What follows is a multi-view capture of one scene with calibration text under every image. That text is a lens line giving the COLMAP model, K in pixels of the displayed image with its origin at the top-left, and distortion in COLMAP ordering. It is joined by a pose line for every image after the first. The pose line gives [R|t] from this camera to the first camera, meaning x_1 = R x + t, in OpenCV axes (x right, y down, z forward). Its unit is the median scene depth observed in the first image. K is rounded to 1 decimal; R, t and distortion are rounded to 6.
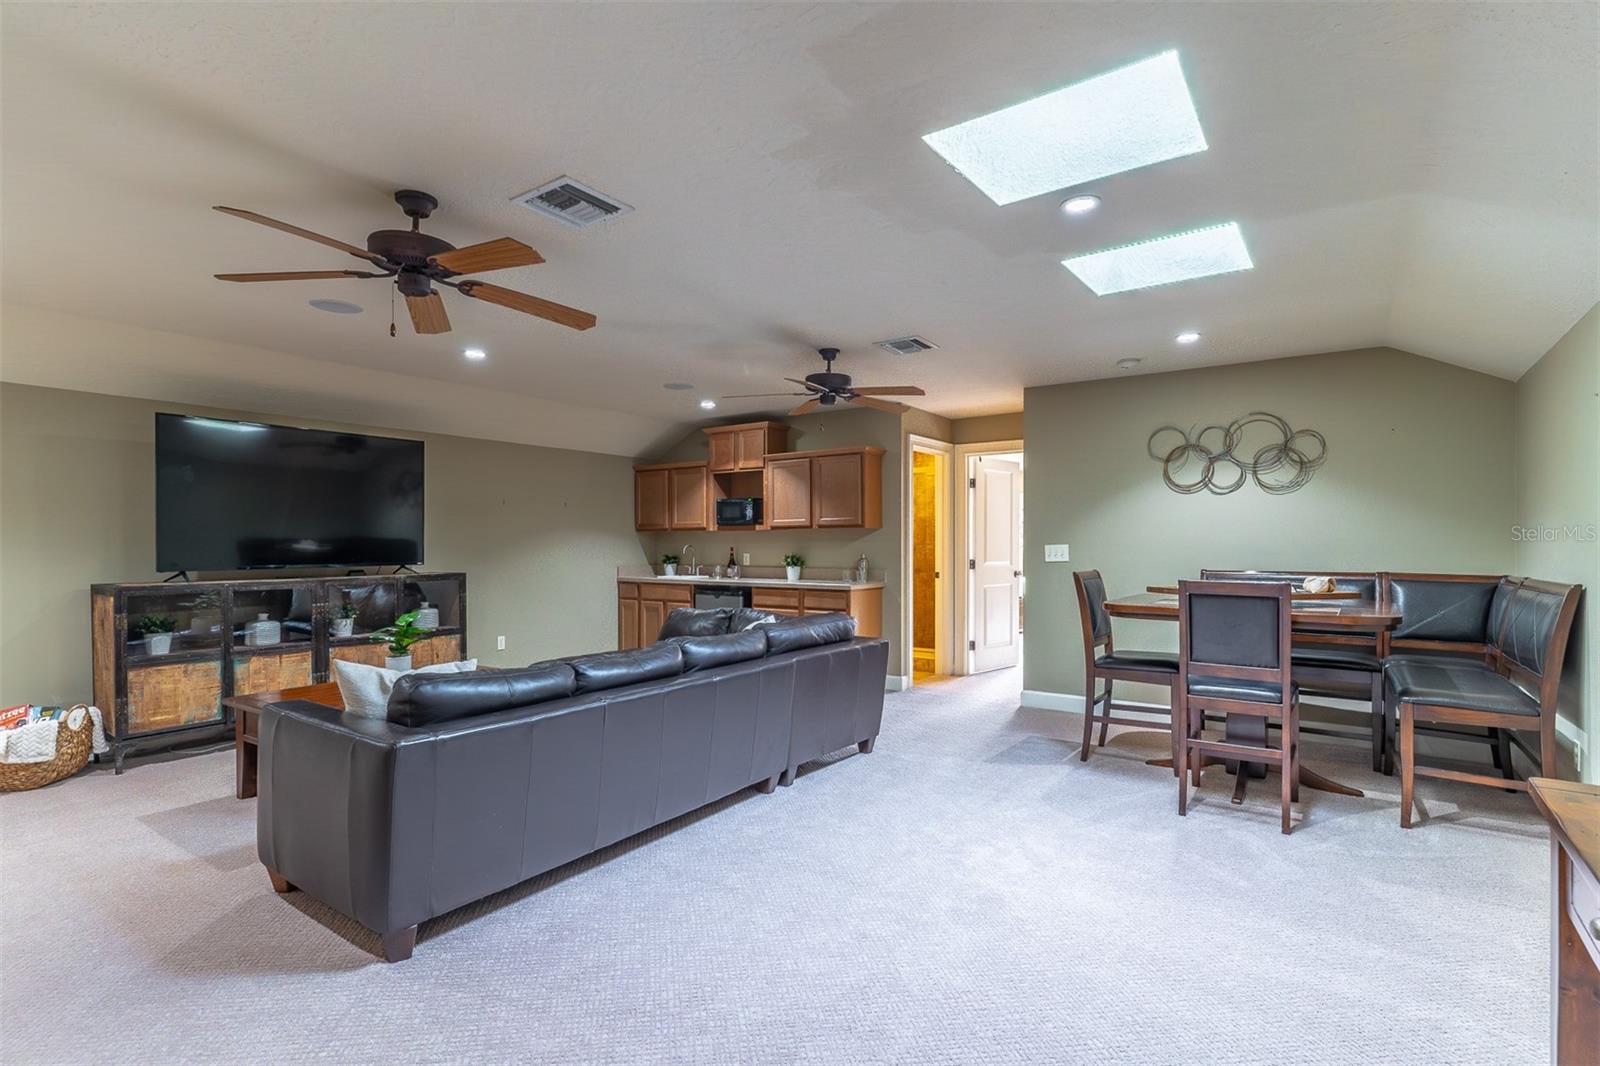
lens RADIAL K [[765.3, 0, 801.1], [0, 765.3, 537.3], [0, 0, 1]] dist [0.000303, -0.000285]
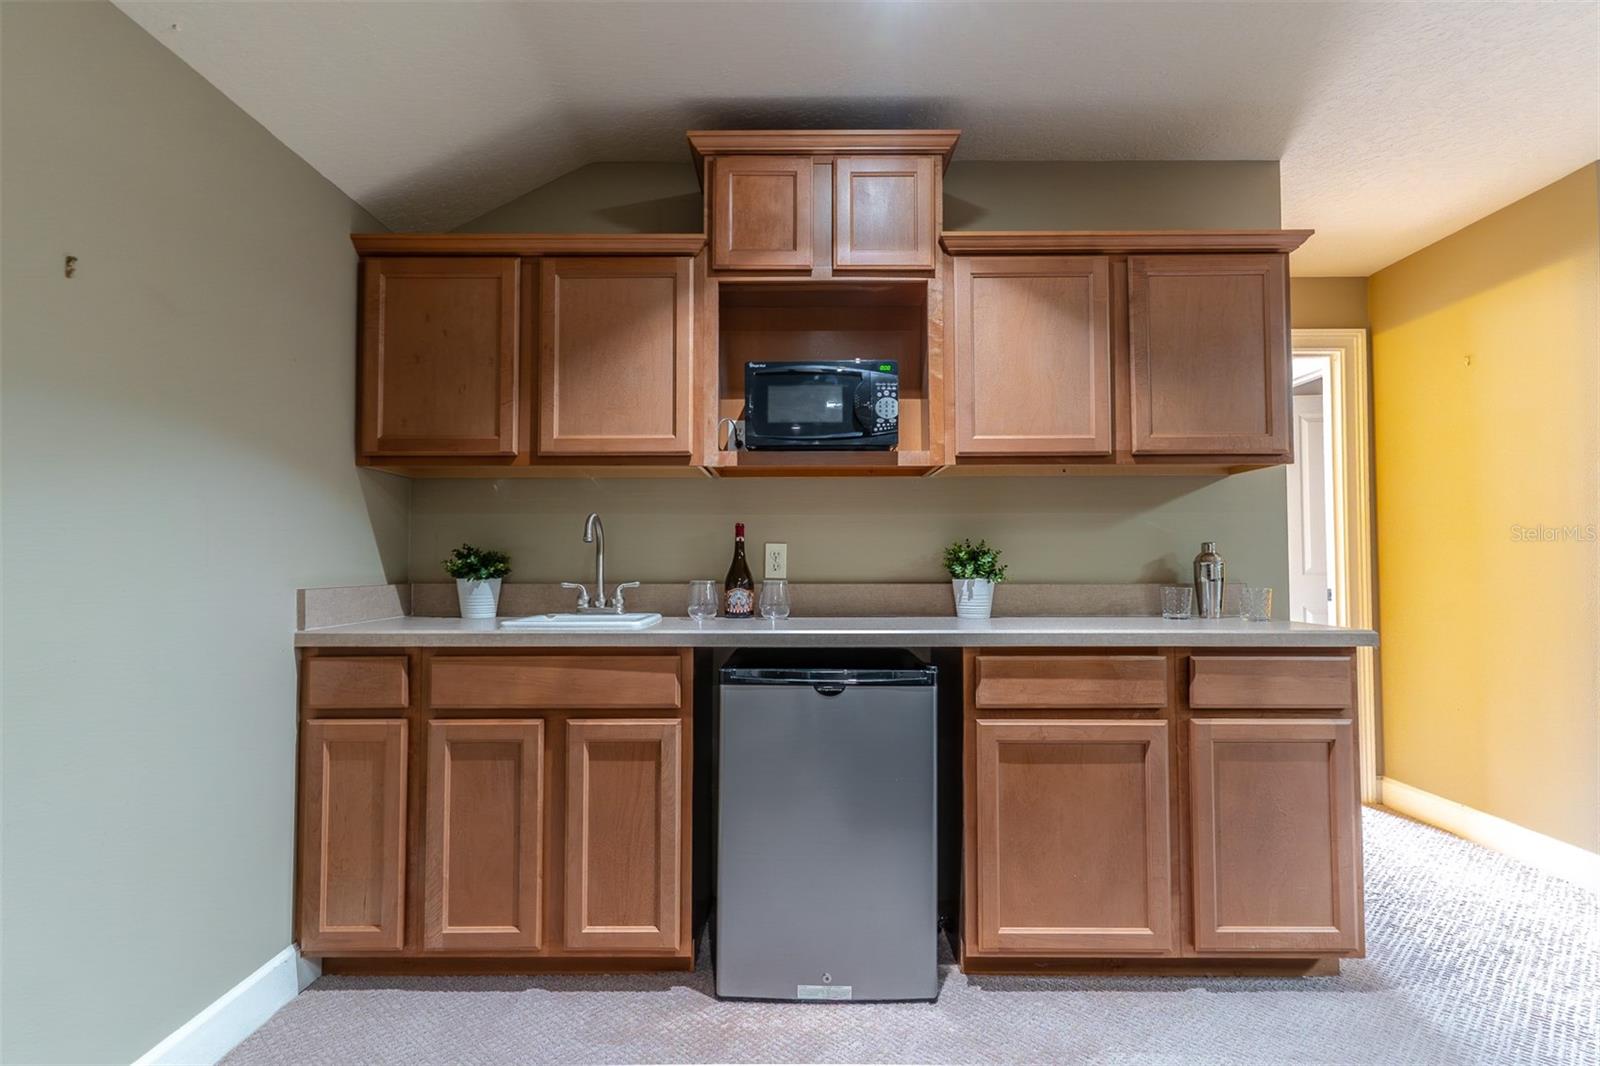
lens RADIAL K [[771.7, 0, 793.8], [0, 771.7, 538.8], [0, 0, 1]] dist [0.003196, 0.000087]
pose [[0.817079, 0.019241, 0.576205, -0.280374], [-0.004294, 0.999618, -0.027292, 0.029970], [-0.576510, 0.019825, 0.816850, 0.768222]]
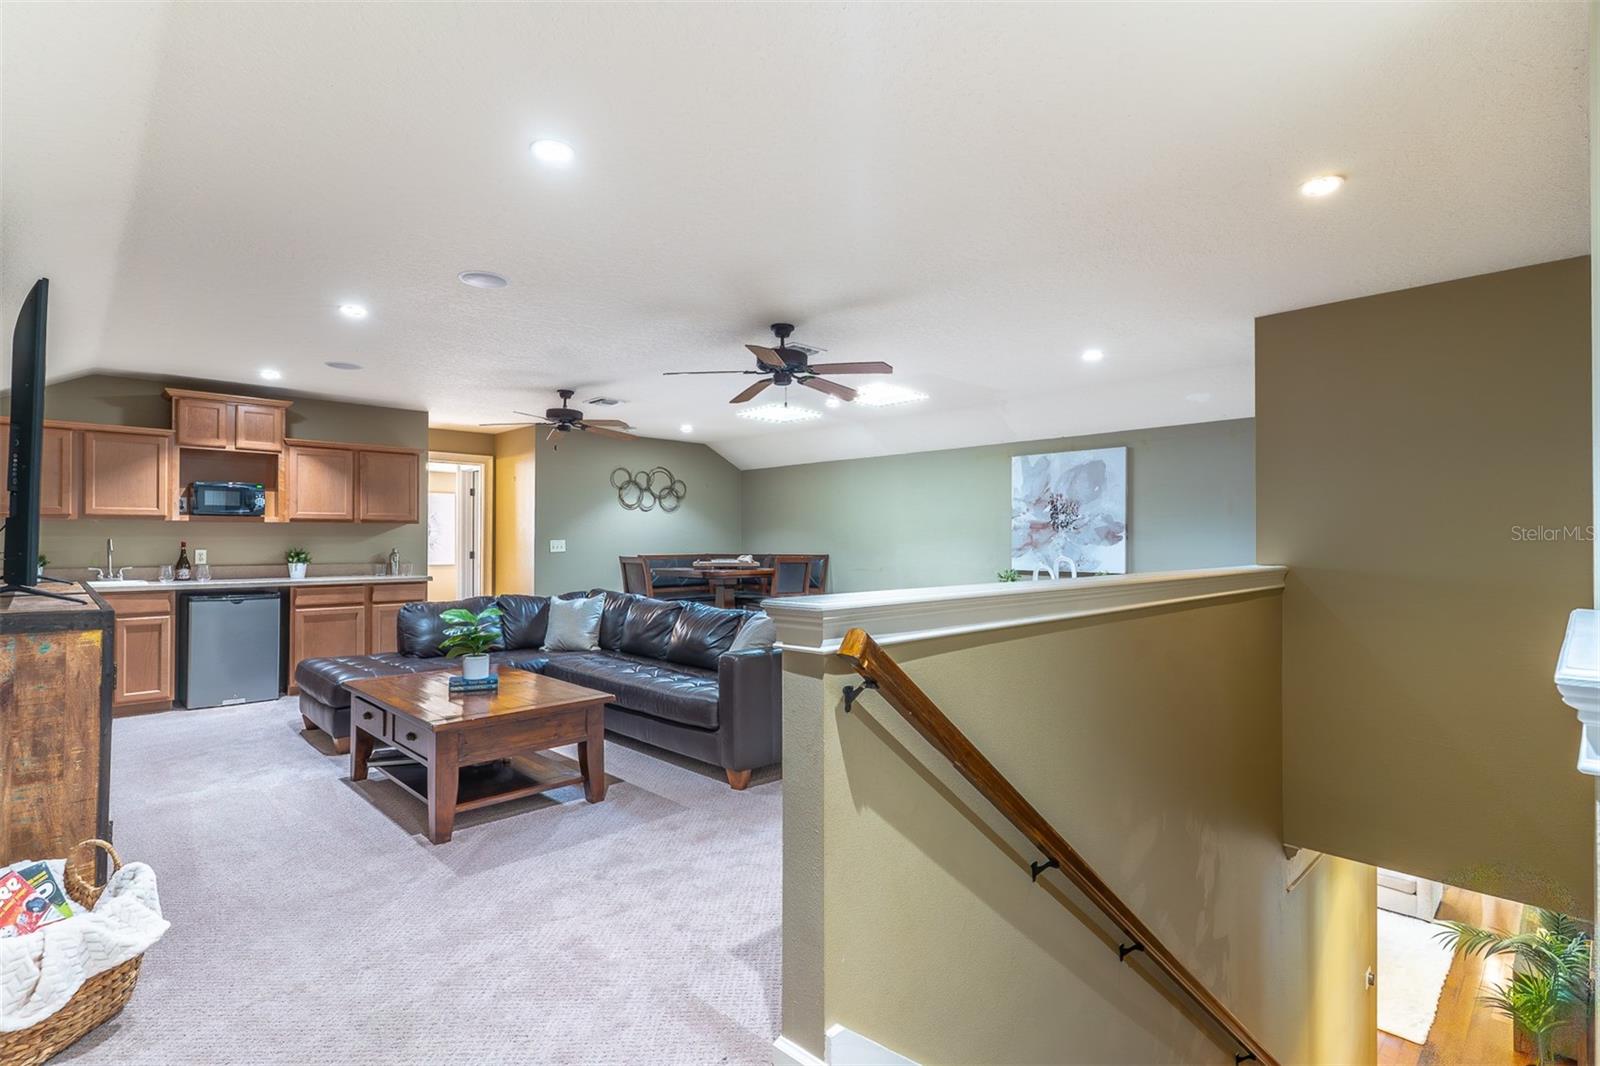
lens RADIAL K [[765.3, 0, 801.1], [0, 765.3, 537.3], [0, 0, 1]] dist [0.000303, -0.000285]
pose [[0.179365, 0.005987, 0.983764, -0.805193], [-0.010816, 0.999933, -0.004113, 0.004641], [-0.983723, -0.009903, 0.179418, 0.250049]]
